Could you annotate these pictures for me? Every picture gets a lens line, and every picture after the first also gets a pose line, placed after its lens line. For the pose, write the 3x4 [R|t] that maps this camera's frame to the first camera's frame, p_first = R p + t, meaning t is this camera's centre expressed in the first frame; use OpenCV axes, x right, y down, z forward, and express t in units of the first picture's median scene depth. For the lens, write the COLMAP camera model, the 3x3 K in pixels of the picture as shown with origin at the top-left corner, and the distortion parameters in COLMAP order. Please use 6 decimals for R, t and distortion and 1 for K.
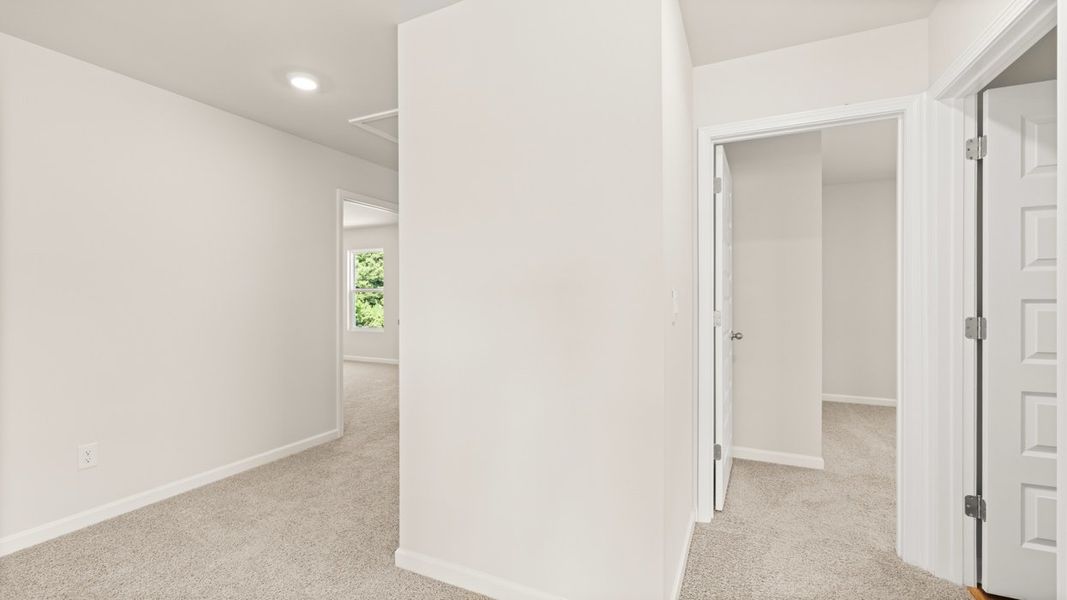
lens RADIAL K [[448.6, 0, 527.1], [0, 448.6, 300.2], [0, 0, 1]] dist [-0.000252, -0.000002]
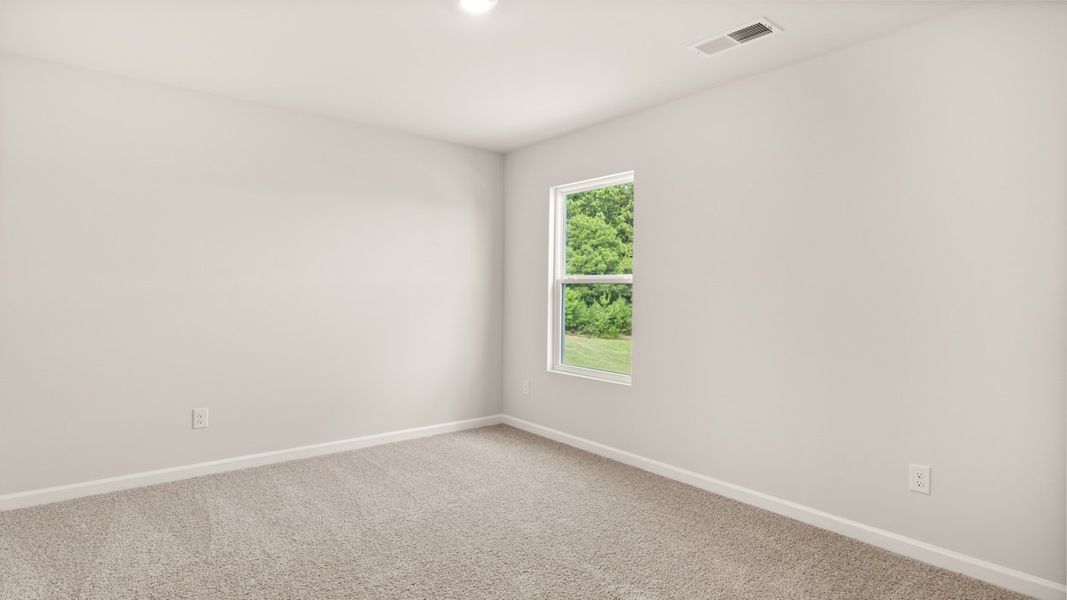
lens RADIAL K [[448.6, 0, 527.1], [0, 448.6, 300.2], [0, 0, 1]] dist [-0.000252, -0.000002]
pose [[0.895930, 0.024250, -0.443533, -0.094001], [-0.023385, 0.999699, 0.007420, 0.000212], [0.443579, 0.003725, 0.896227, 0.252661]]
